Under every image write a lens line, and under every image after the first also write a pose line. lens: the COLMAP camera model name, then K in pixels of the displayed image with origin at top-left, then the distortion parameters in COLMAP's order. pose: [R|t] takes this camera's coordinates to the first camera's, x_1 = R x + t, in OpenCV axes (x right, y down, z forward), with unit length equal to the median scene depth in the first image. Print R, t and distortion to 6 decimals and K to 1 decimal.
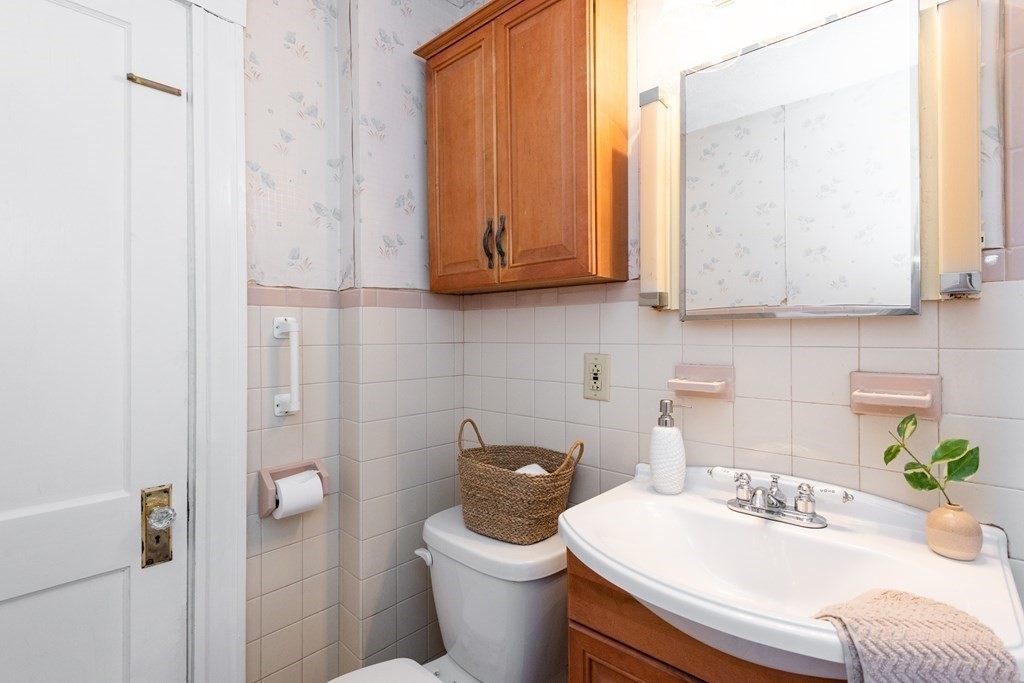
lens RADIAL K [[488.0, 0, 503.0], [0, 488.0, 331.3], [0, 0, 1]] dist [0.035756, -0.000762]
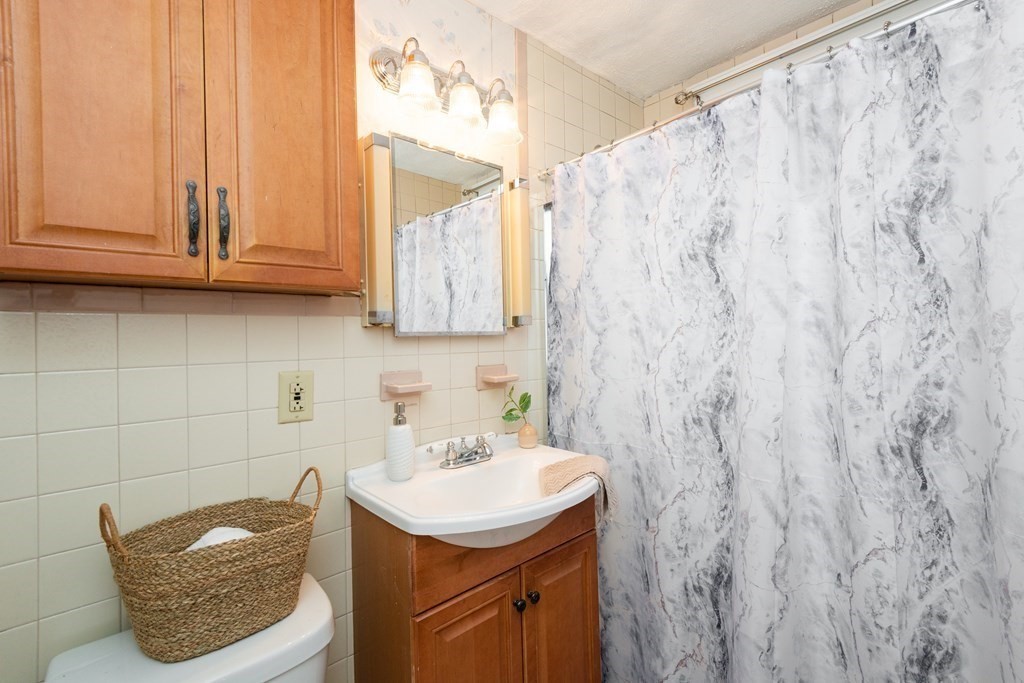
lens RADIAL K [[460.0, 0, 514.6], [0, 460.0, 332.8], [0, 0, 1]] dist [0.010222, -0.001004]
pose [[0.088056, 0.011802, 0.996046, -0.638197], [0.011734, 0.999848, -0.012885, -0.010089], [-0.996046, 0.012822, 0.087904, 0.520271]]
